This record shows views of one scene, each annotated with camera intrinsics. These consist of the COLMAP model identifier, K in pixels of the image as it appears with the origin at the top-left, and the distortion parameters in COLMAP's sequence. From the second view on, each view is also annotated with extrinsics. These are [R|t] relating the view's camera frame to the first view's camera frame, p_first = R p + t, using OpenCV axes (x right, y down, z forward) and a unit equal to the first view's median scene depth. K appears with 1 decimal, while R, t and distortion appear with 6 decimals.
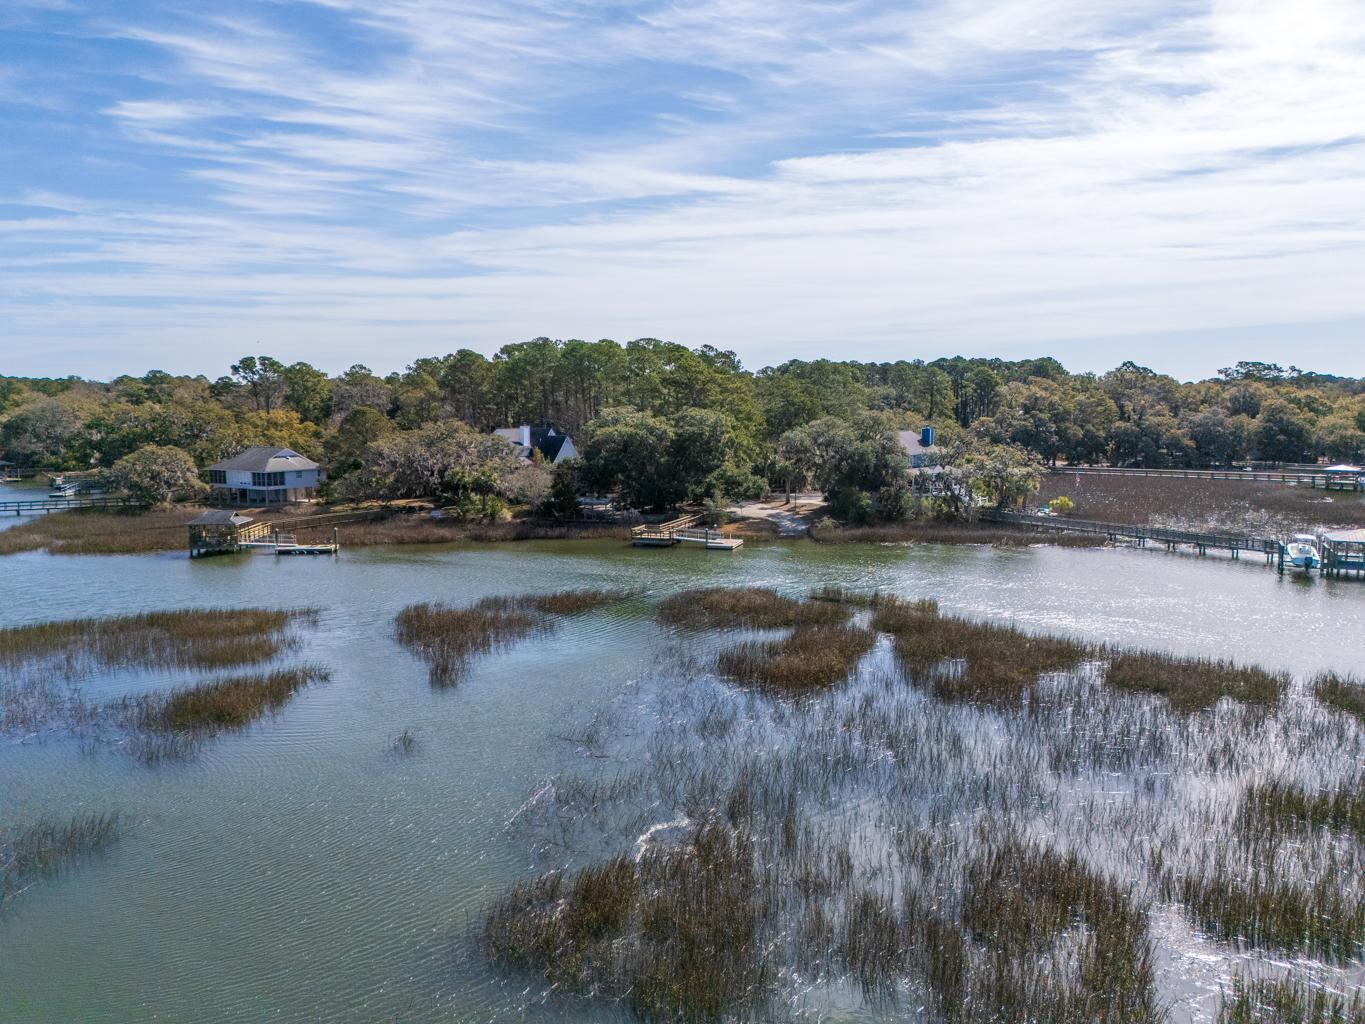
lens RADIAL K [[1002.3, 0, 682.5], [0, 1002.3, 512.0], [0, 0, 1]] dist [0.091981, -0.089239]
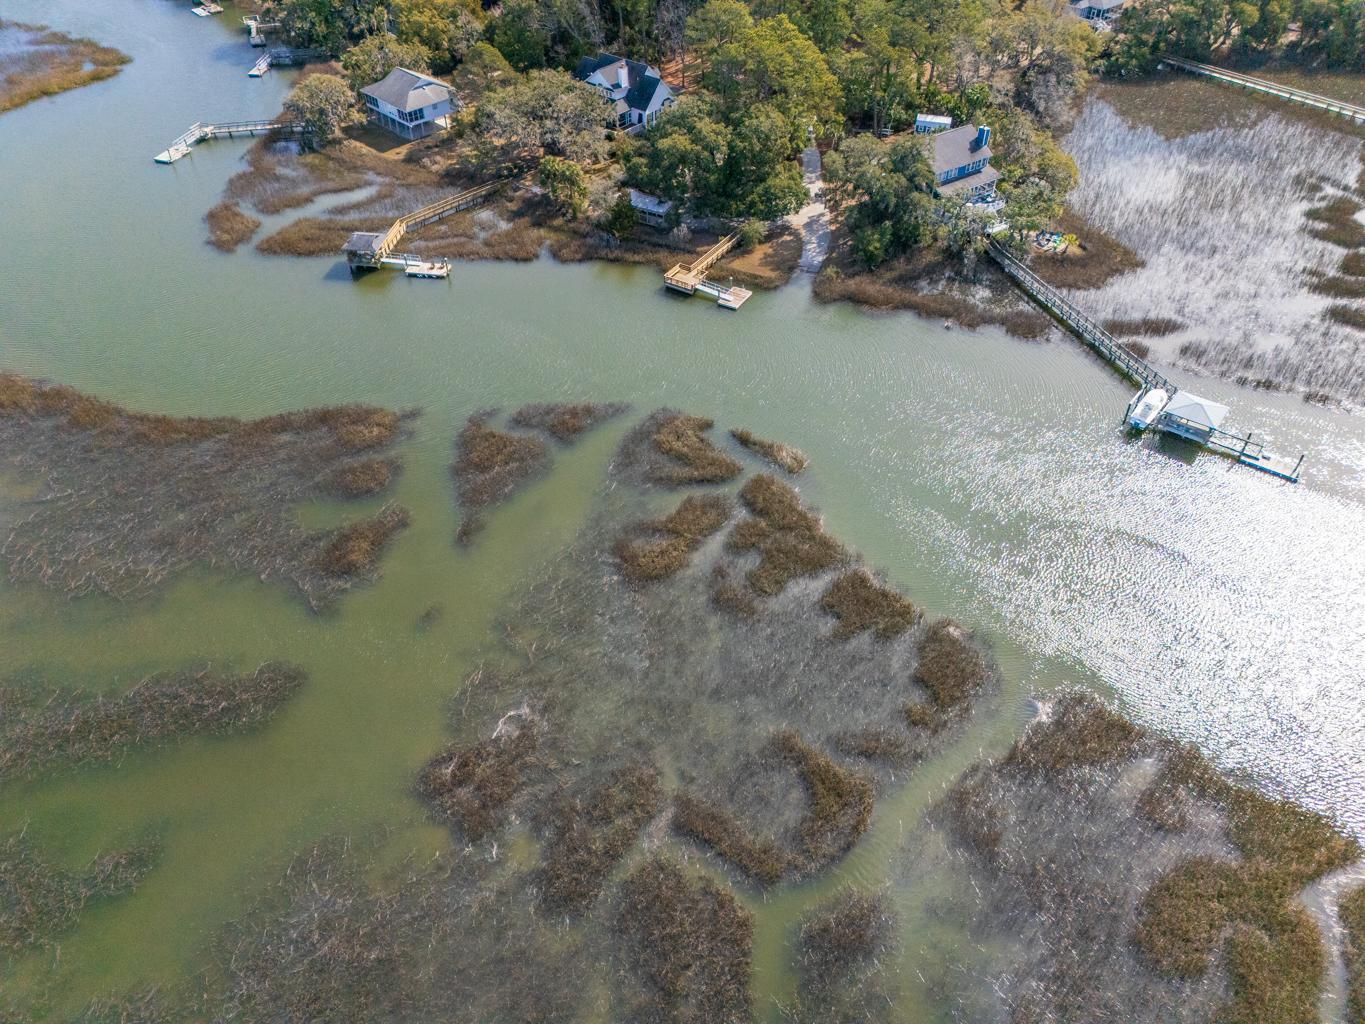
lens RADIAL K [[1002.3, 0, 682.5], [0, 1002.3, 512.0], [0, 0, 1]] dist [0.091981, -0.089239]
pose [[0.972651, 0.152802, -0.174935, 0.196867], [-0.018905, 0.802725, 0.596049, -0.412435], [0.231502, -0.576440, 0.783660, -0.134360]]
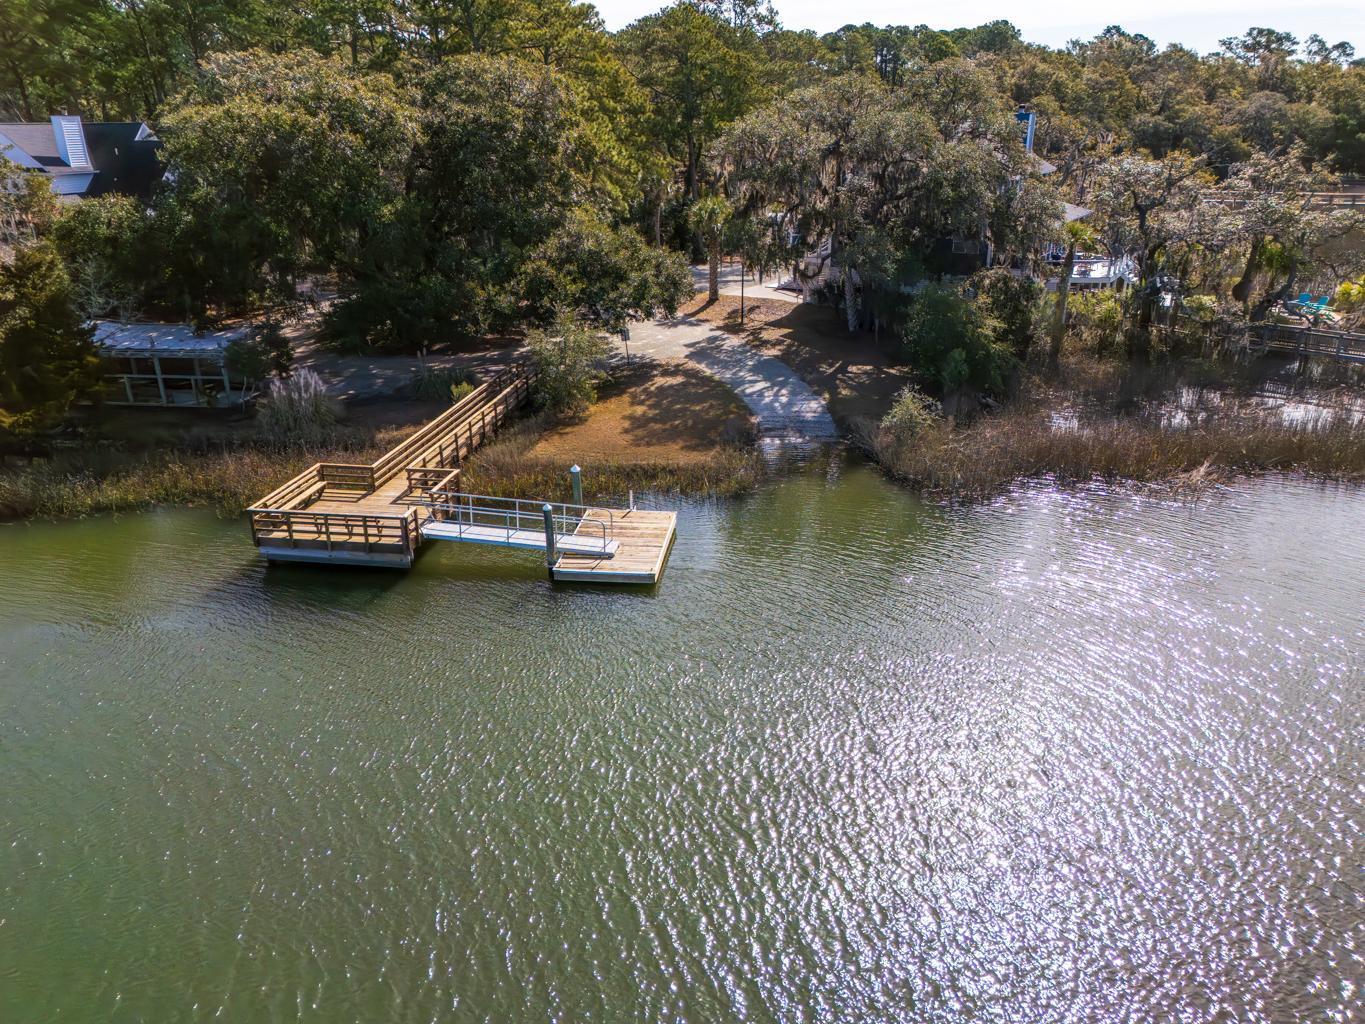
lens RADIAL K [[1002.3, 0, 682.5], [0, 1002.3, 512.0], [0, 0, 1]] dist [0.091981, -0.089239]
pose [[0.983817, -0.071124, 0.164455, 0.012756], [0.025474, 0.964039, 0.264538, -0.039536], [-0.177356, -0.256068, 0.950249, 0.602516]]
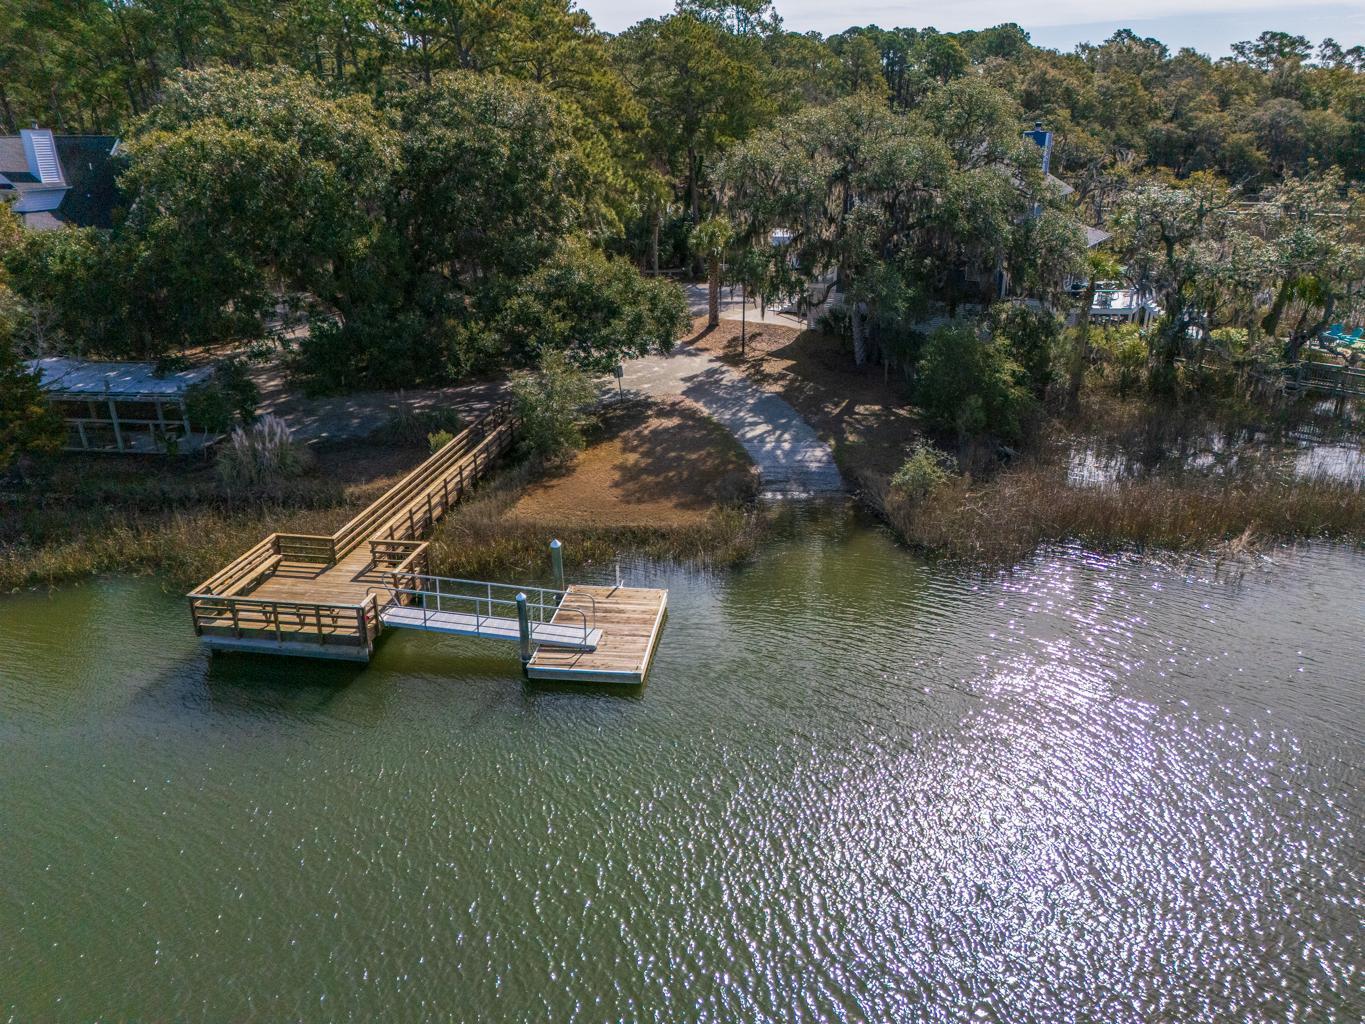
lens RADIAL K [[1002.3, 0, 682.5], [0, 1002.3, 512.0], [0, 0, 1]] dist [0.091981, -0.089239]
pose [[0.984528, -0.066924, 0.161946, 0.019766], [0.021622, 0.963529, 0.266730, -0.050272], [-0.173890, -0.259102, 0.950068, 0.627369]]
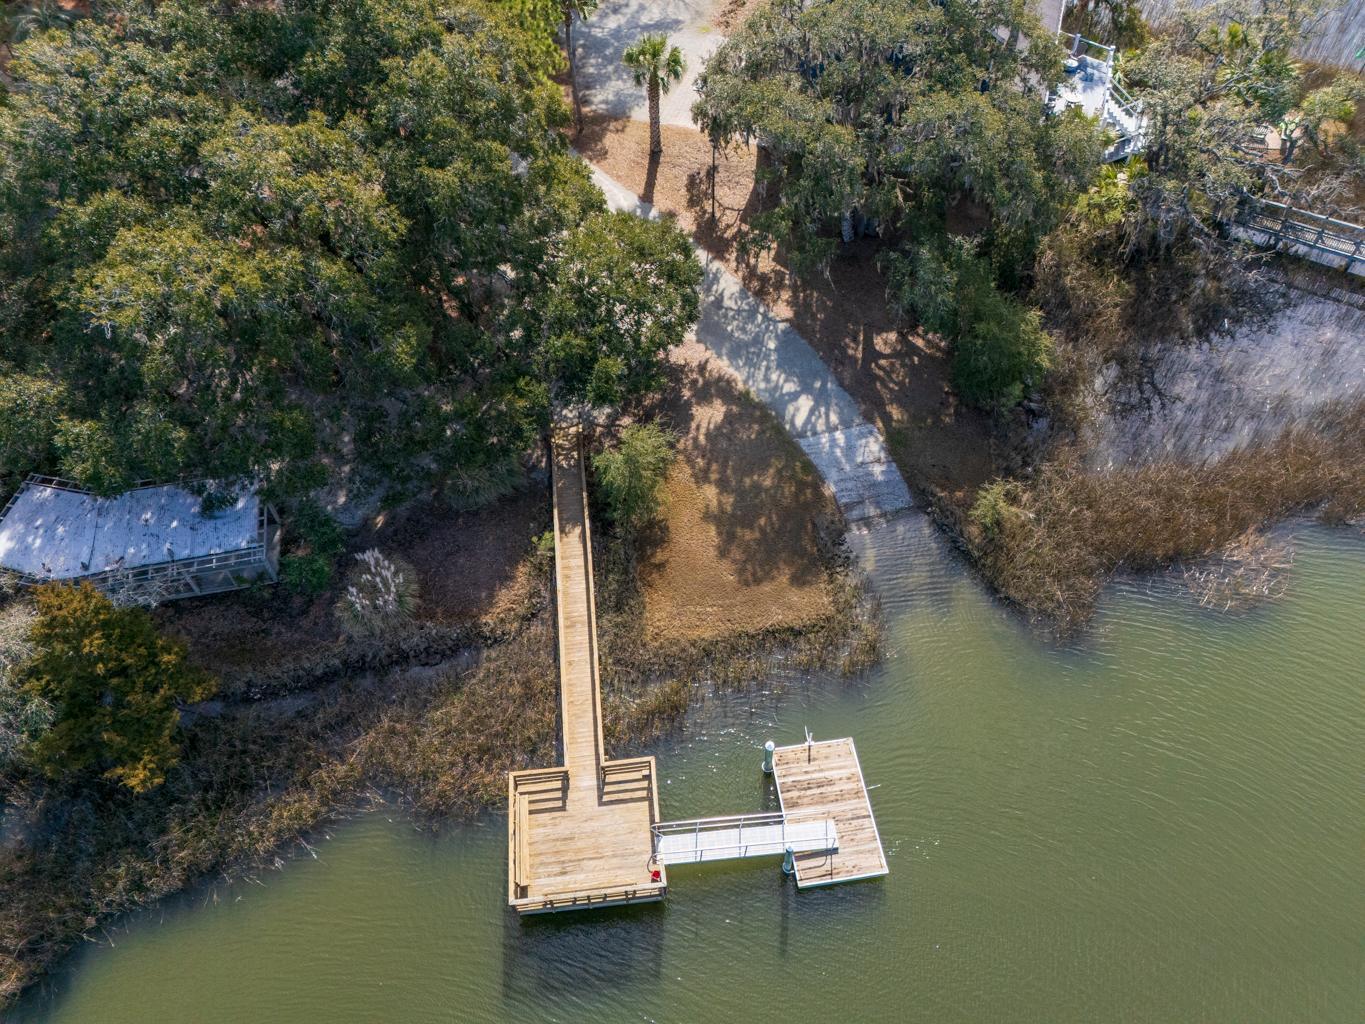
lens RADIAL K [[1002.3, 0, 682.5], [0, 1002.3, 512.0], [0, 0, 1]] dist [0.091981, -0.089239]
pose [[0.900864, -0.343049, 0.266012, -0.038017], [0.048444, 0.688404, 0.723708, -0.207281], [-0.431390, -0.639076, 0.636777, 0.718571]]
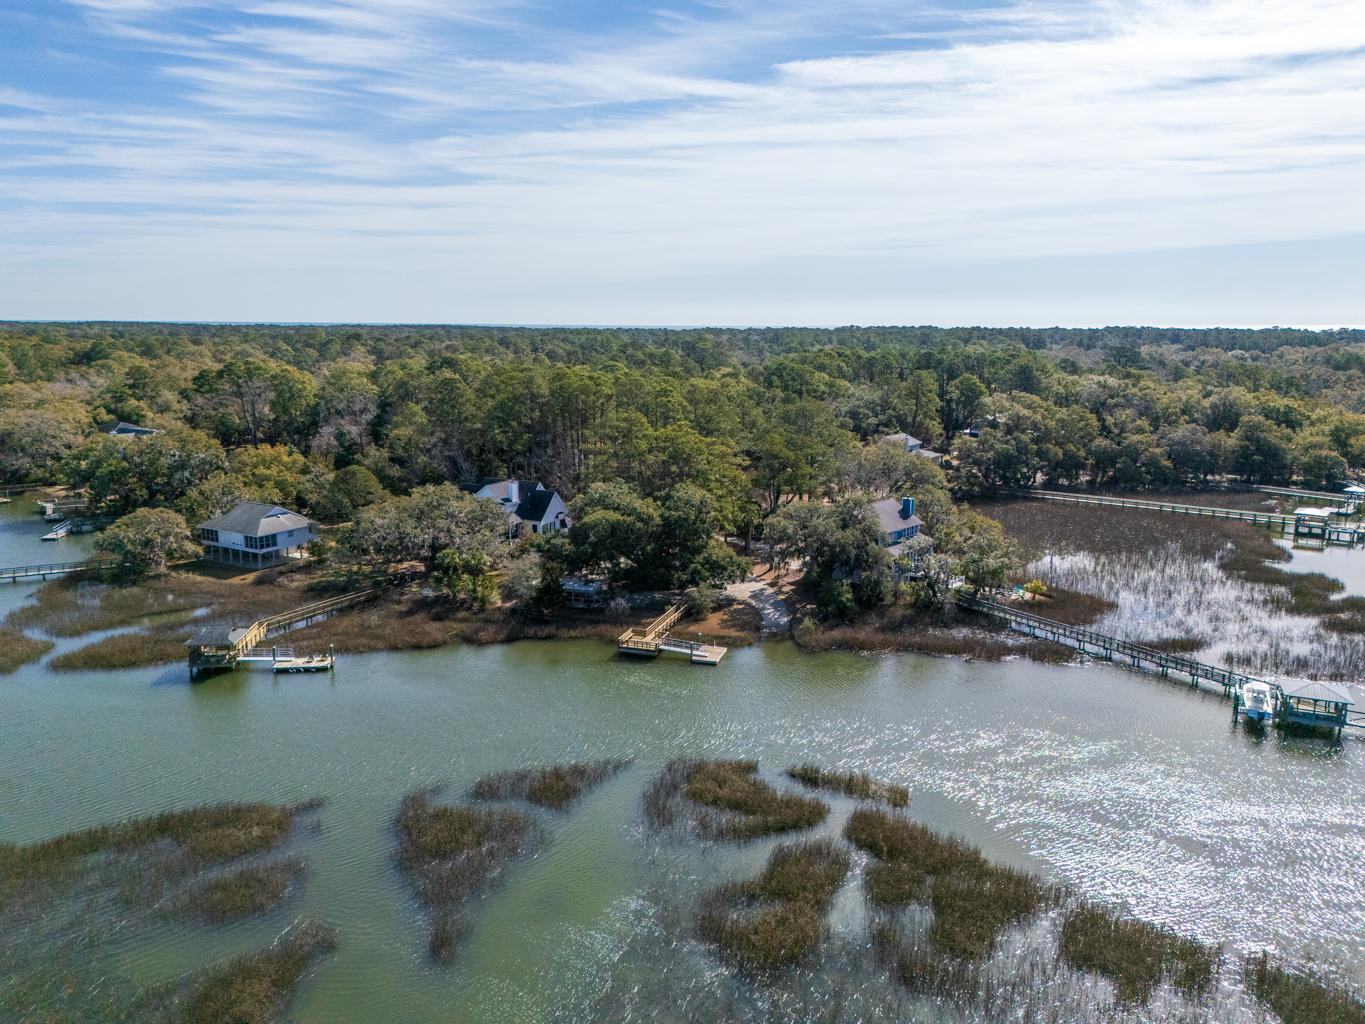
lens RADIAL K [[1002.3, 0, 682.5], [0, 1002.3, 512.0], [0, 0, 1]] dist [0.091981, -0.089239]
pose [[0.999904, 0.003935, 0.013305, 0.000475], [-0.005031, 0.996504, 0.083393, -0.164031], [-0.012930, -0.083452, 0.996428, -0.016667]]
